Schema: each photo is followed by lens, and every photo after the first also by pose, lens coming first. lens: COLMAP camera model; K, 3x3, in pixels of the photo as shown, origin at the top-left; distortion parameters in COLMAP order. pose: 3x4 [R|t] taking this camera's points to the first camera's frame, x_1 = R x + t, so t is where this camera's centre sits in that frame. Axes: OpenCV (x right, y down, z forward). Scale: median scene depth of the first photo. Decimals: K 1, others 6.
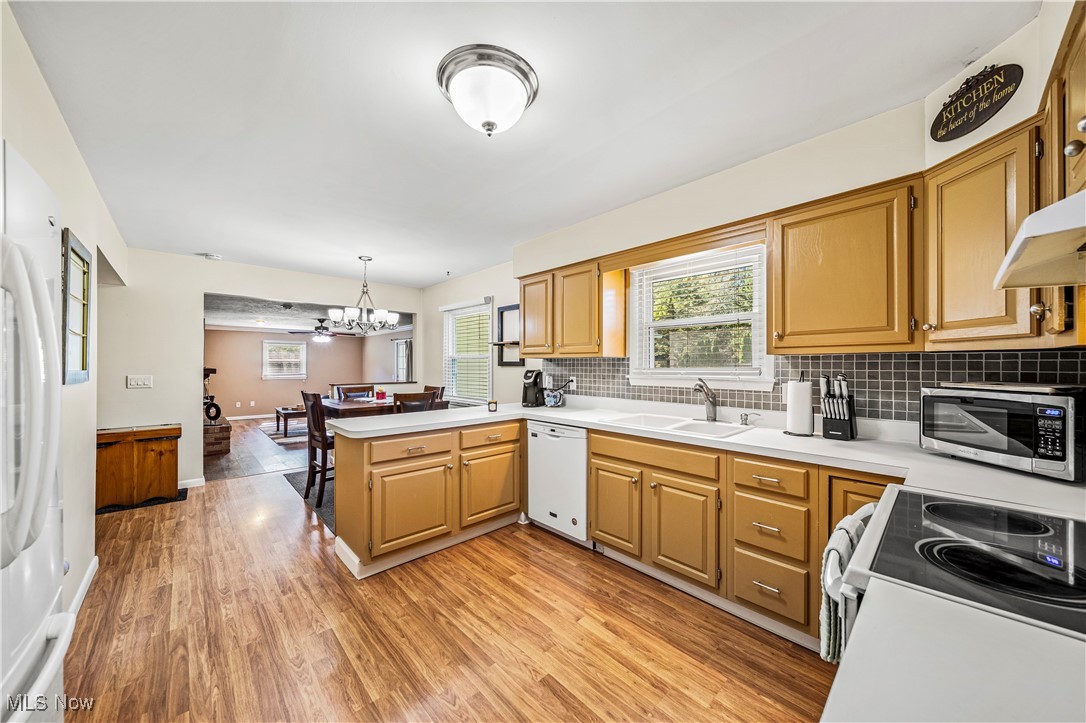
lens RADIAL K [[378.6, 0, 545.7], [0, 378.6, 367.3], [0, 0, 1]] dist [-0.001034, -0.000800]
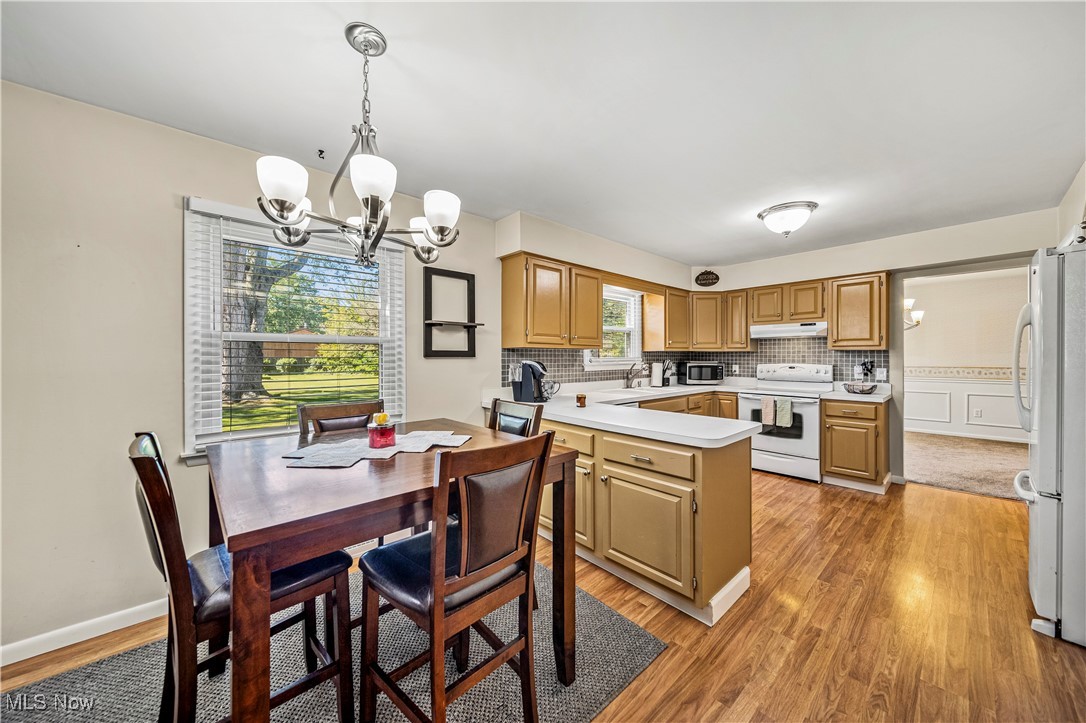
lens RADIAL K [[378.6, 0, 537.8], [0, 378.6, 356.6], [0, 0, 1]] dist [-0.001034, -0.000800]
pose [[0.040406, 0.000947, 0.999183, -1.010936], [0.008235, 0.999965, -0.001281, -0.002362], [-0.999149, 0.008280, 0.040397, 1.034168]]
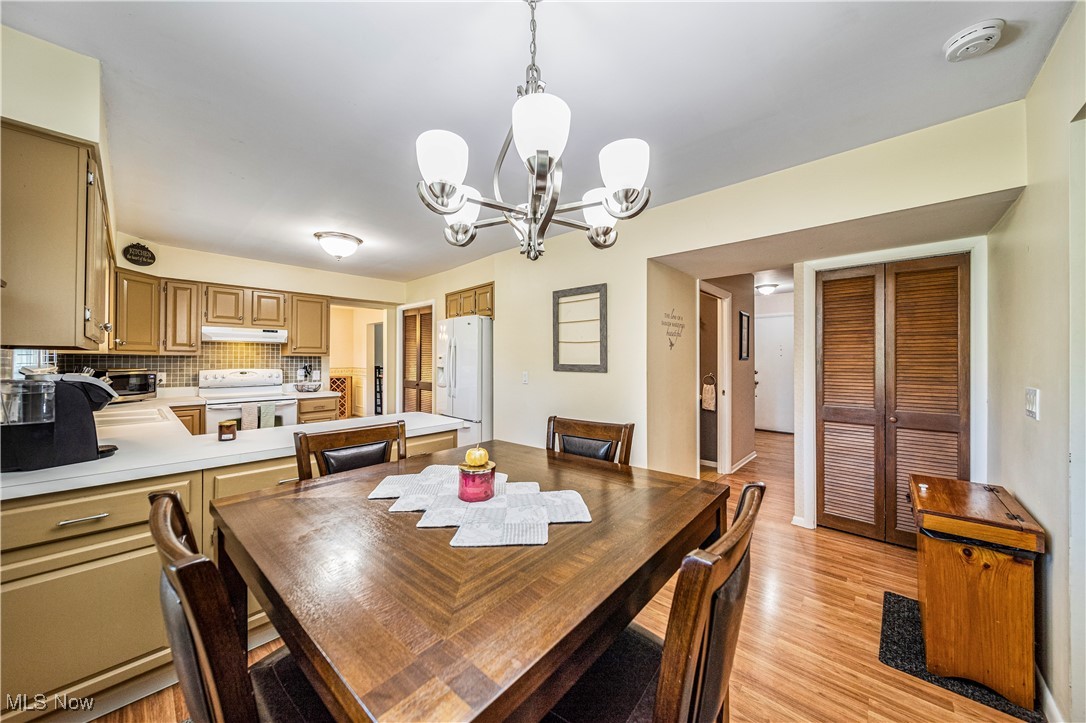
lens RADIAL K [[378.6, 0, 540.2], [0, 378.6, 356.1], [0, 0, 1]] dist [-0.001034, -0.000800]
pose [[-0.997827, -0.002599, -0.065840, -0.526149], [-0.002615, 0.999997, 0.000160, -0.020439], [0.065839, 0.000331, -0.997830, 1.630296]]
